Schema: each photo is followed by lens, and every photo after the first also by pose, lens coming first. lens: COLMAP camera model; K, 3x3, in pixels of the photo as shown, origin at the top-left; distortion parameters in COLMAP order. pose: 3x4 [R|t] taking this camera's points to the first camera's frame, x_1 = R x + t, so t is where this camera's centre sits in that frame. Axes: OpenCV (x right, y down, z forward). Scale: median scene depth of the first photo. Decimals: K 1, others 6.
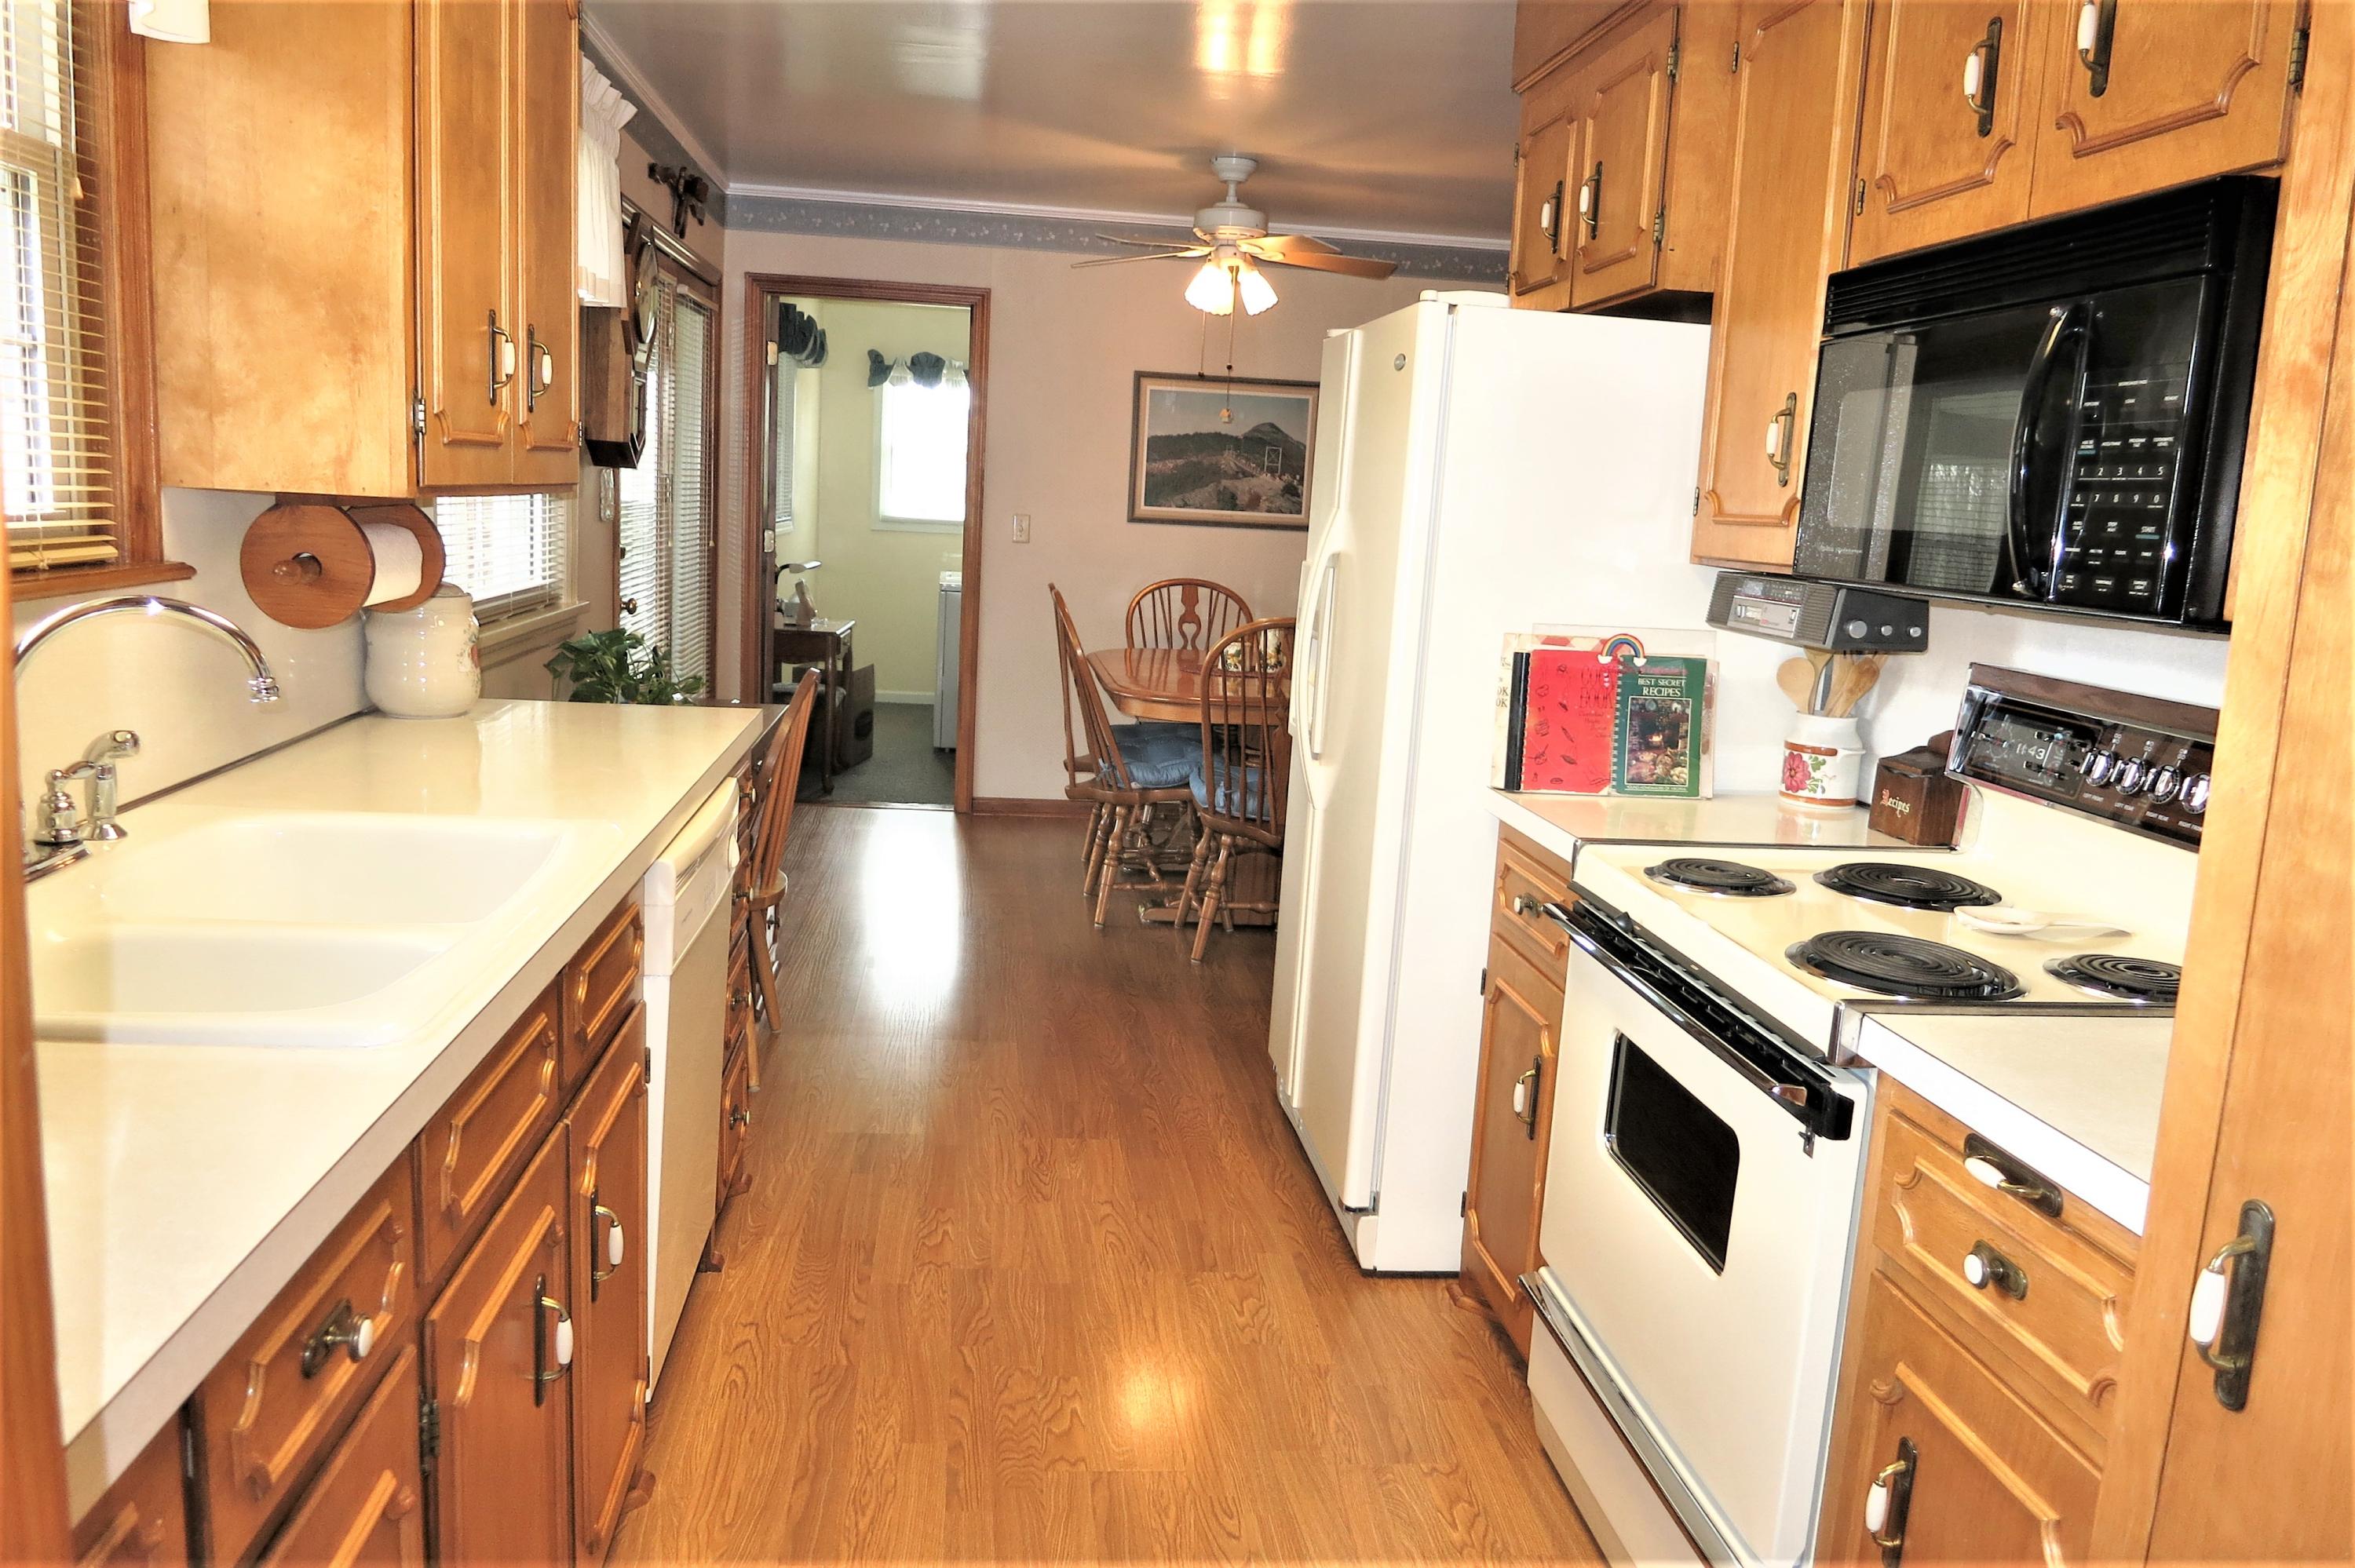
lens RADIAL K [[1696.1, 0, 1169.1], [0, 1696.1, 786.8], [0, 0, 1]] dist [-0.033508, -0.002485]
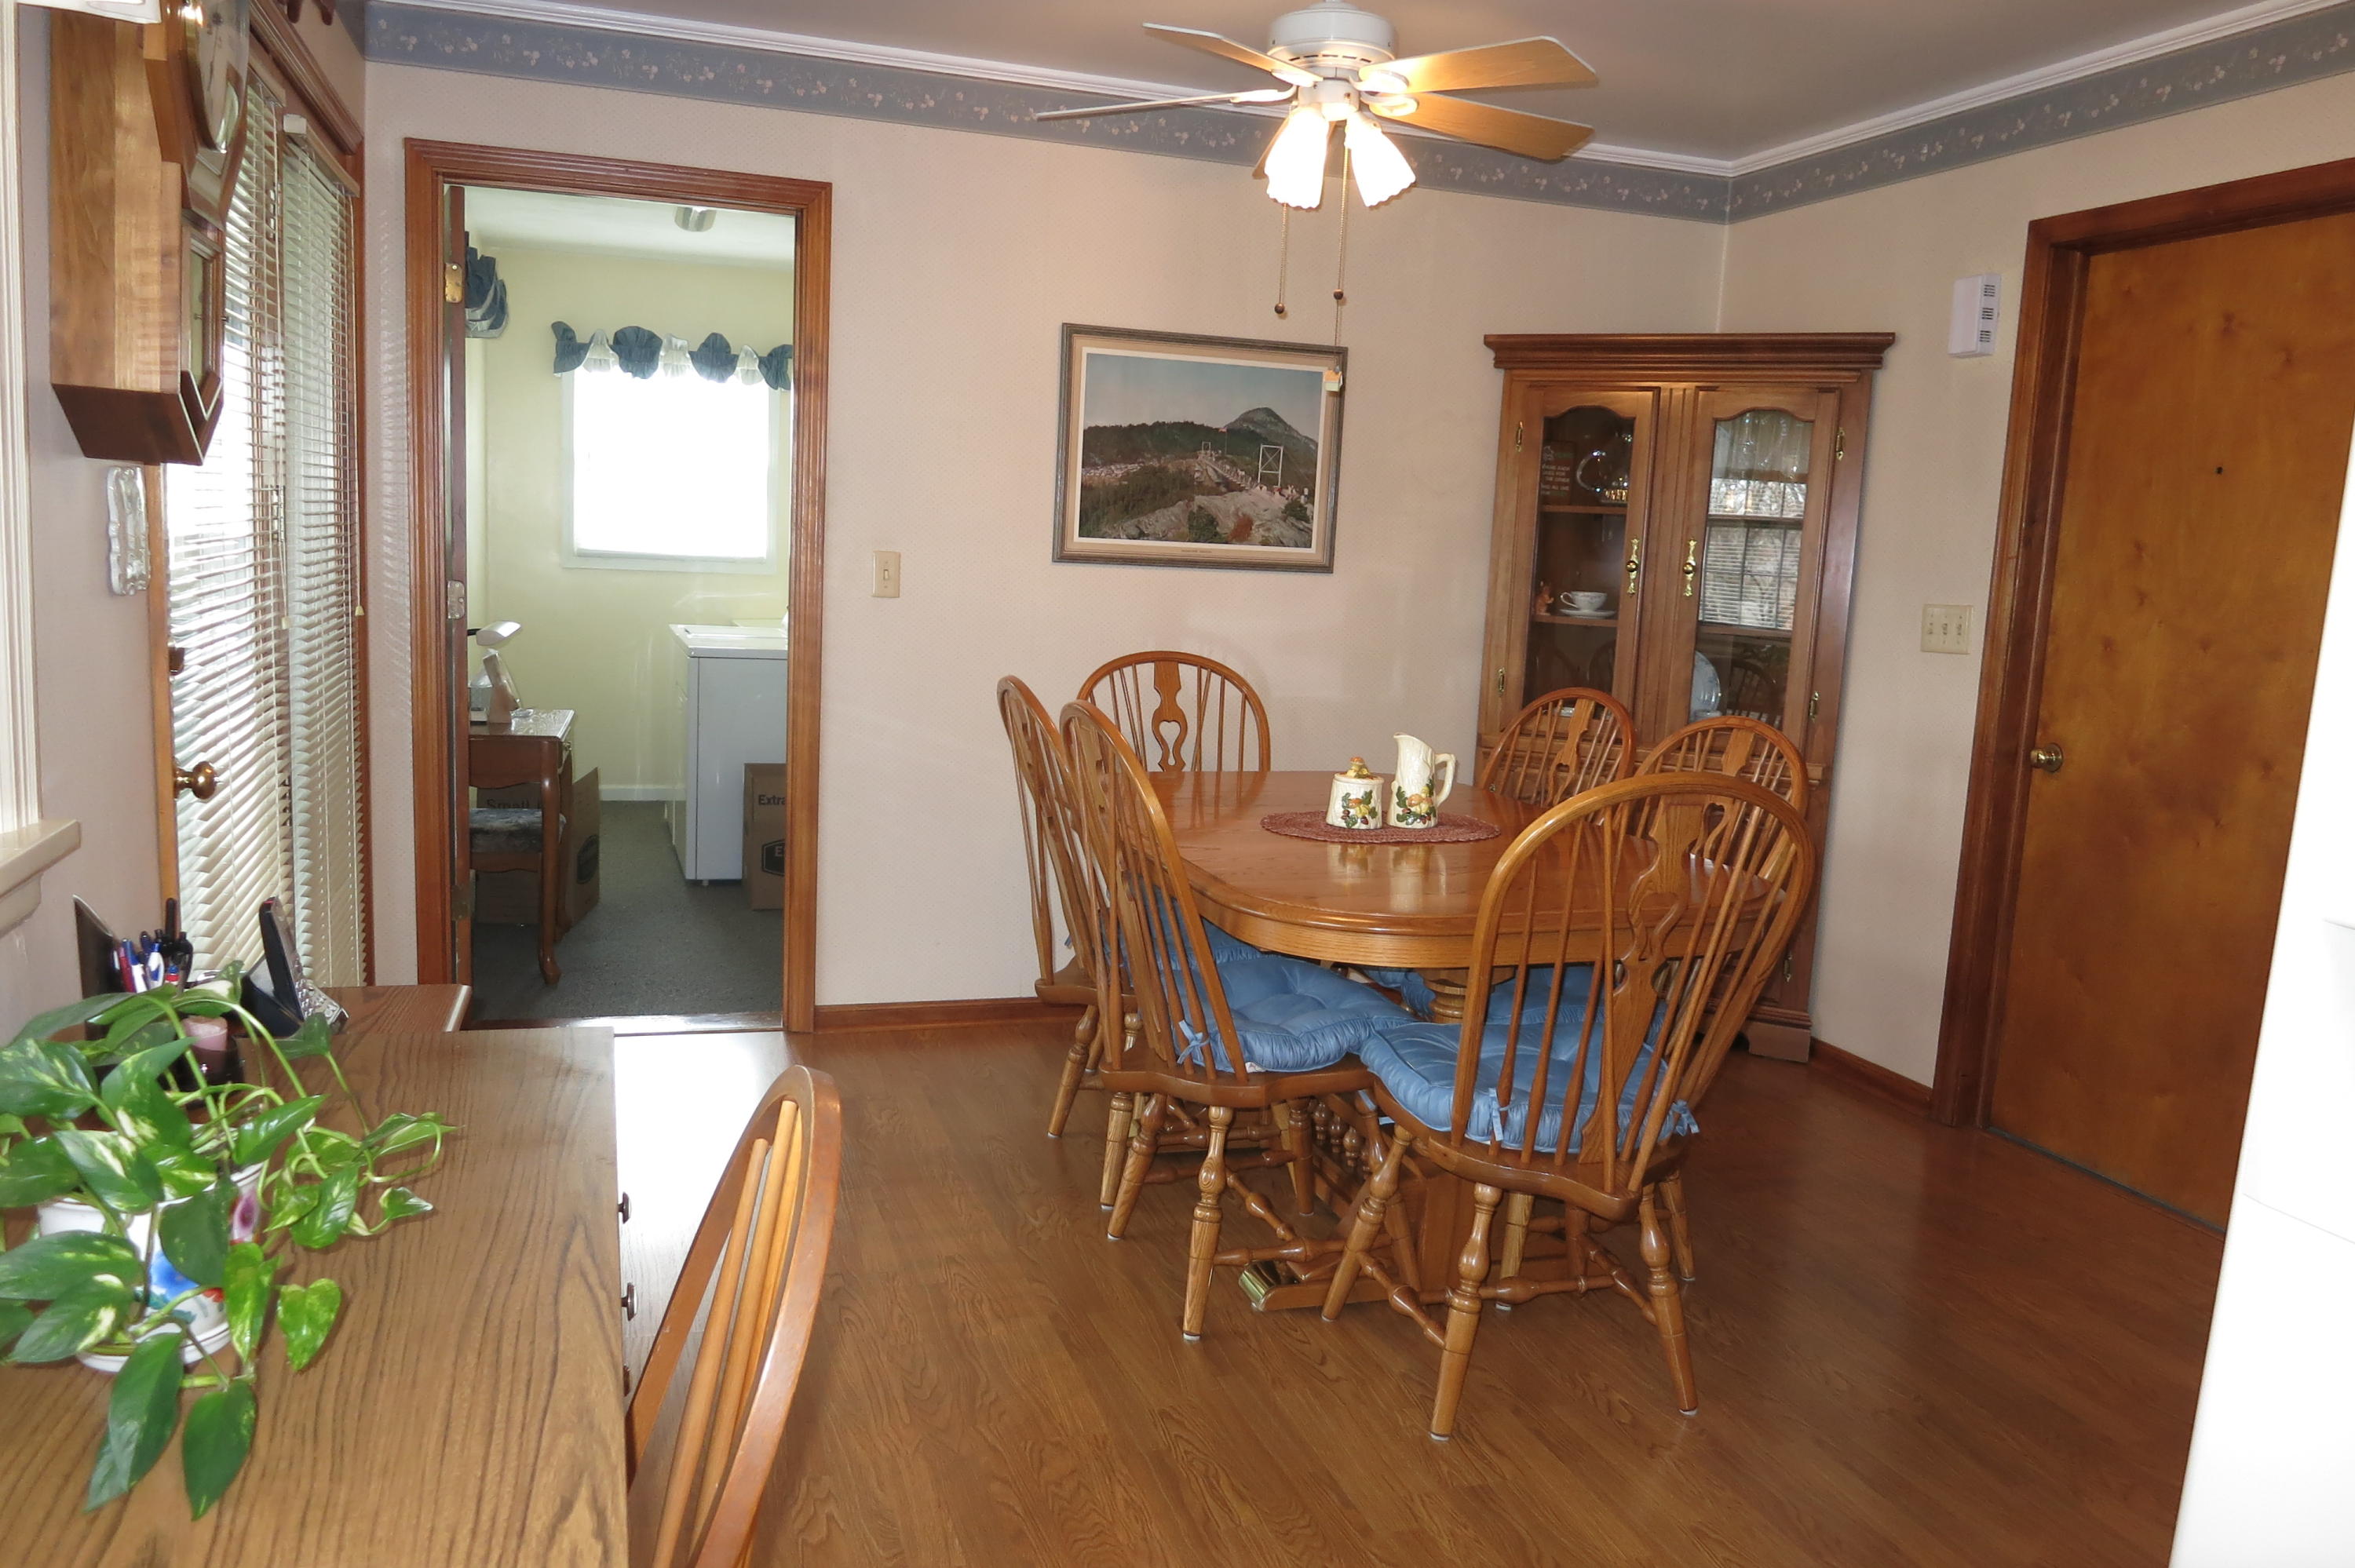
lens RADIAL K [[1696.1, 0, 1169.1], [0, 1696.1, 786.8], [0, 0, 1]] dist [-0.033508, -0.002485]
pose [[0.978129, -0.036863, 0.204709, -0.164738], [0.039294, 0.999197, -0.007824, -0.093892], [-0.204256, 0.015697, 0.978792, 0.531904]]
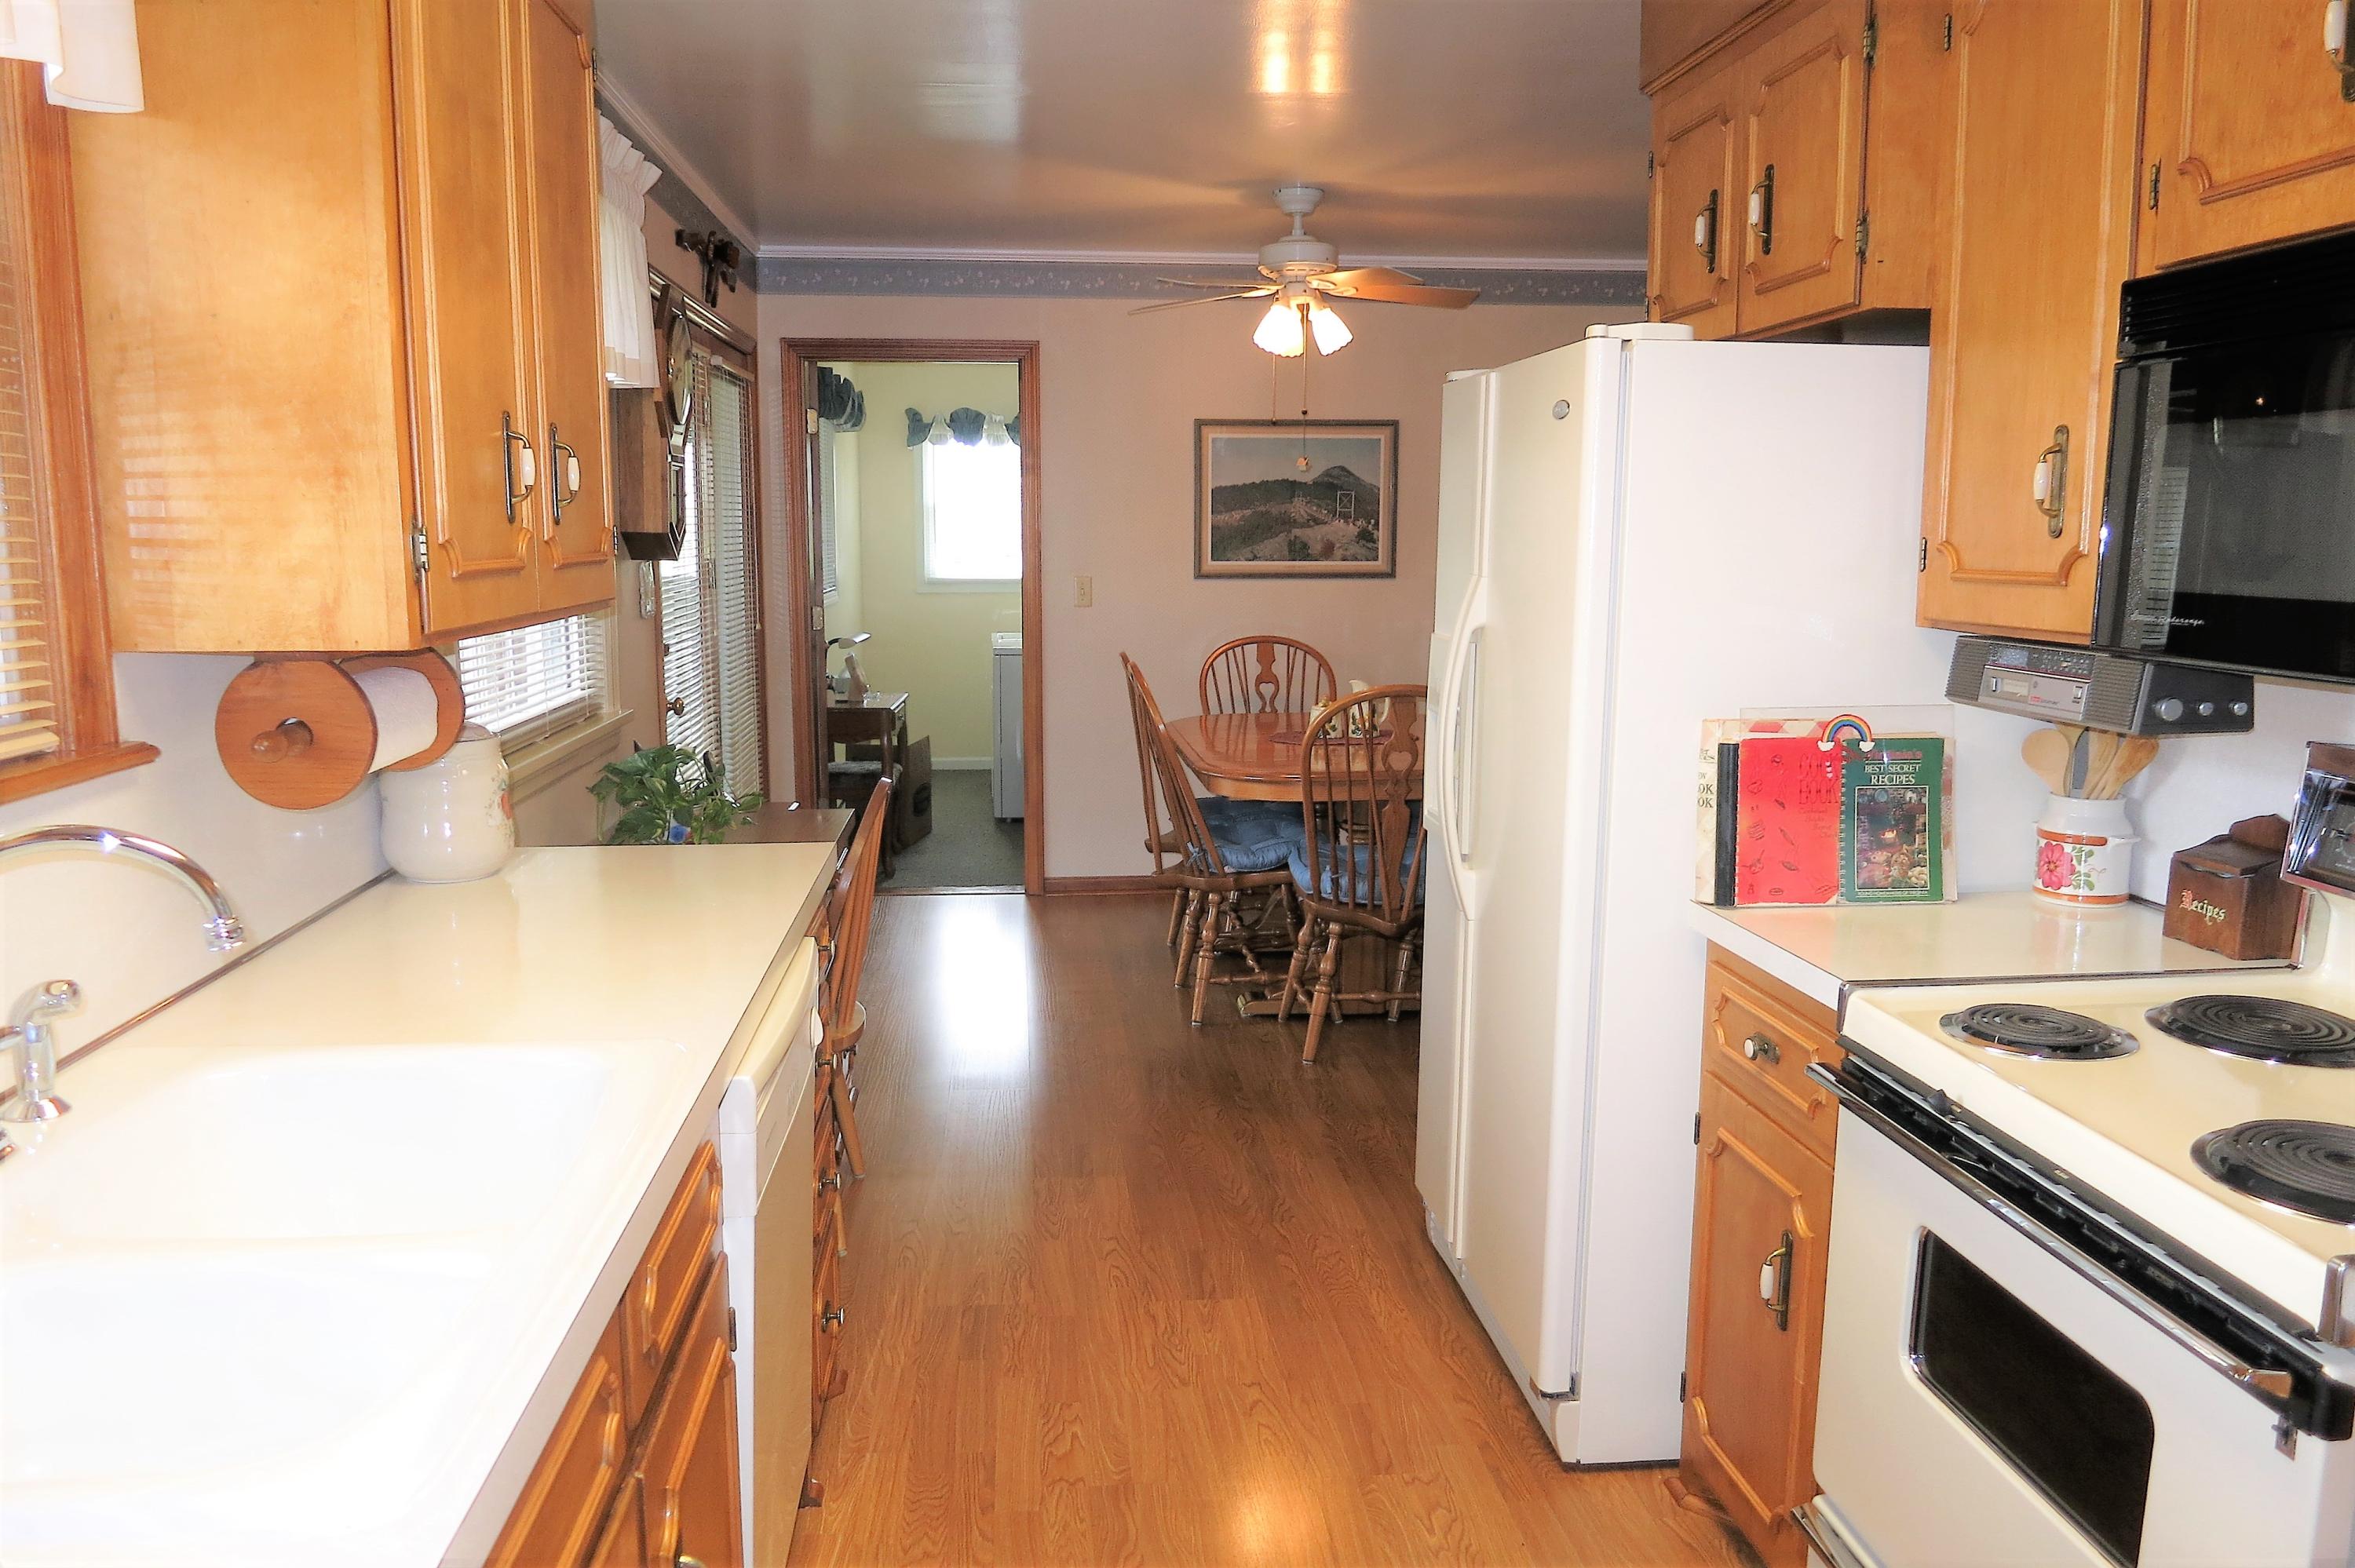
lens RADIAL K [[1696.1, 0, 1169.1], [0, 1696.1, 786.8], [0, 0, 1]] dist [-0.033508, -0.002485]
pose [[0.998440, -0.049728, -0.025382, -0.029297], [0.049197, 0.998566, -0.021131, -0.030746], [0.026397, 0.019849, 0.999454, 0.084838]]
